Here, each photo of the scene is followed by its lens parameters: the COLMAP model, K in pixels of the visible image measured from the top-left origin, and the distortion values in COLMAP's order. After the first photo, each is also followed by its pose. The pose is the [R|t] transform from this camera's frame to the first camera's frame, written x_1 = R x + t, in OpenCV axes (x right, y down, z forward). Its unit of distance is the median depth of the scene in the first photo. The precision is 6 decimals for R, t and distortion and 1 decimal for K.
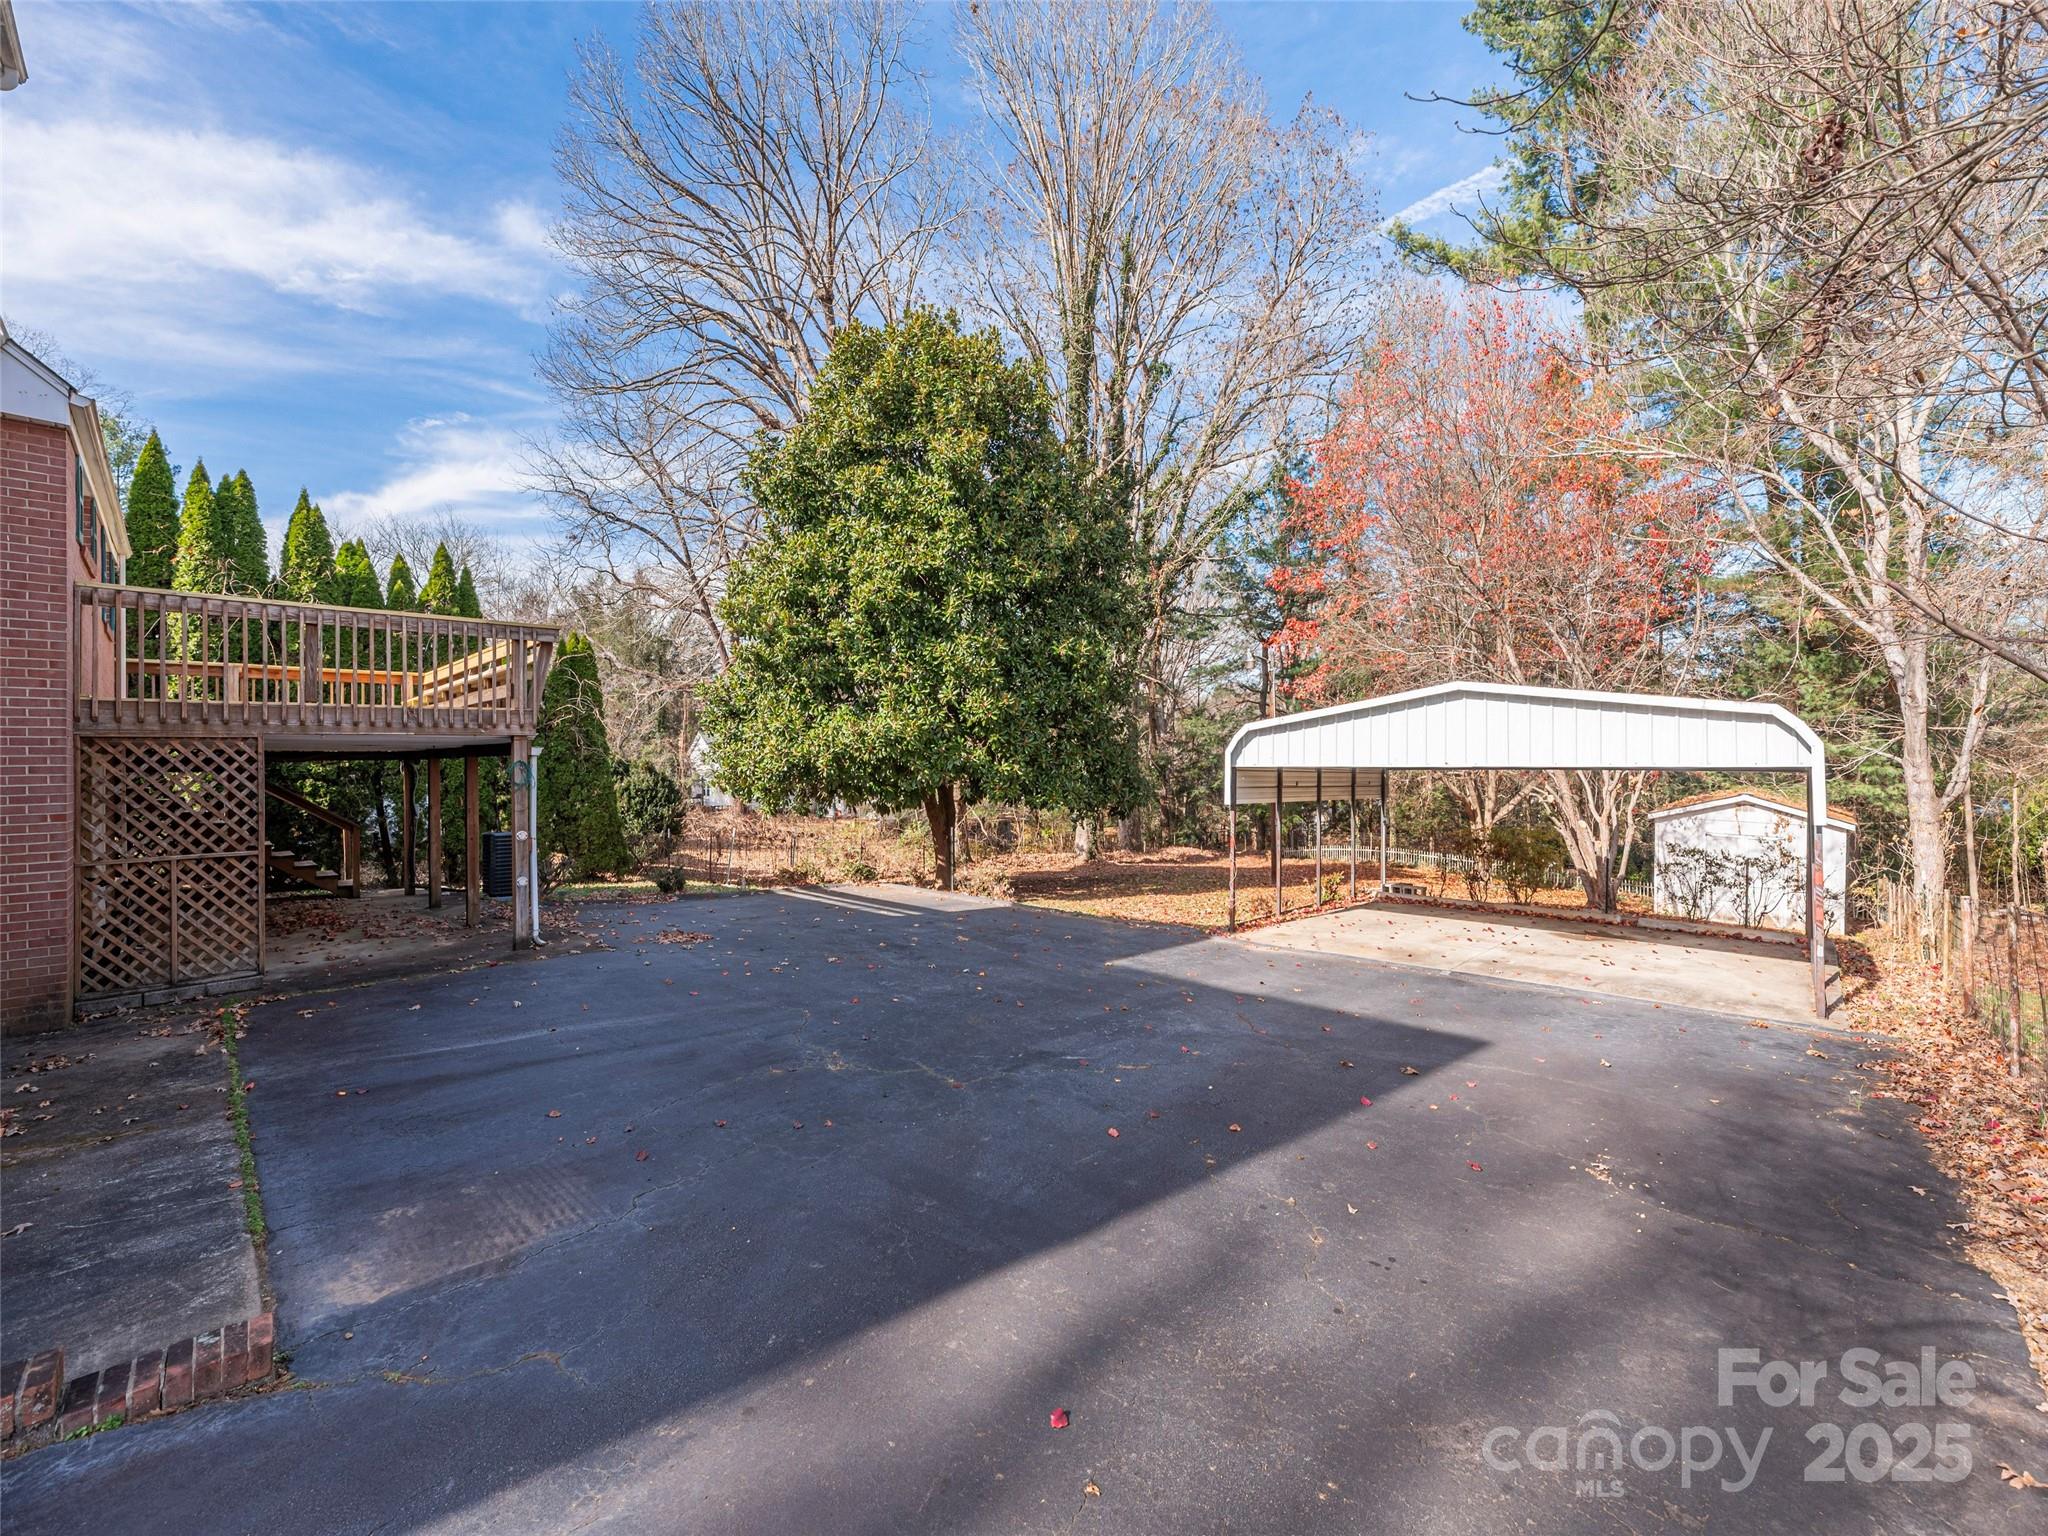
lens RADIAL K [[836.1, 0, 1027.2], [0, 836.1, 771.3], [0, 0, 1]] dist [-0.005513, 0.000425]
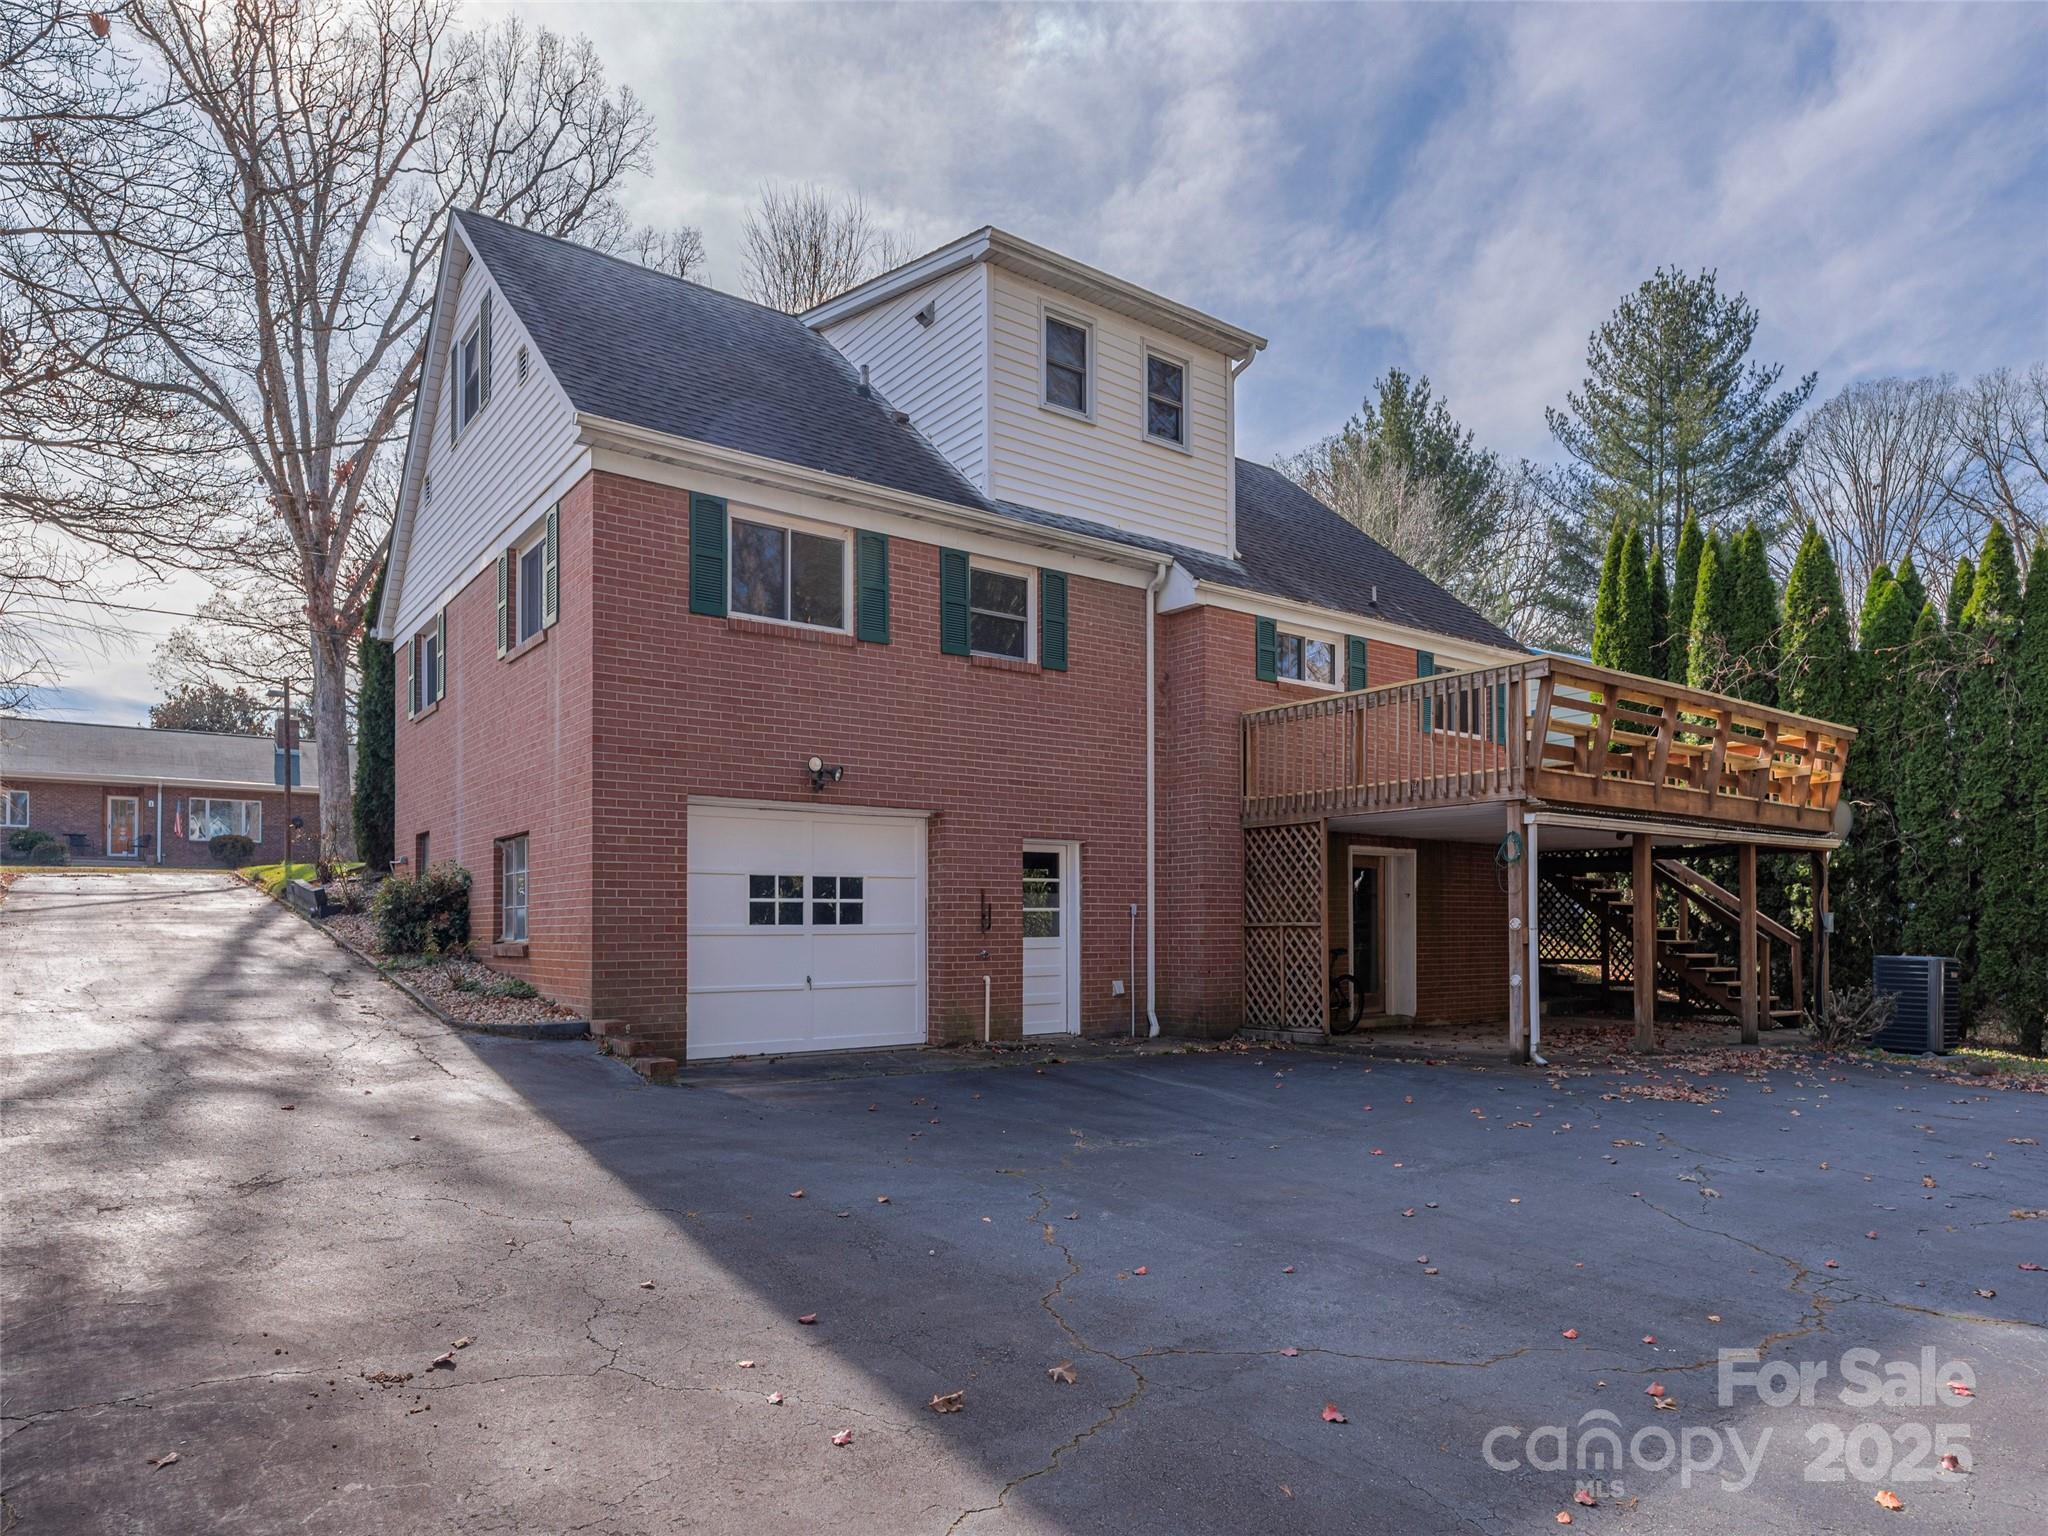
lens RADIAL K [[1243.9, 0, 1024.0], [0, 1243.9, 768.0], [0, 0, 1]] dist [0.000494, 0.000122]
pose [[-0.134225, -0.117813, -0.983923, 1.070202], [-0.009814, 0.993017, -0.117563, 0.120151], [0.990902, -0.006123, -0.134444, 1.104586]]
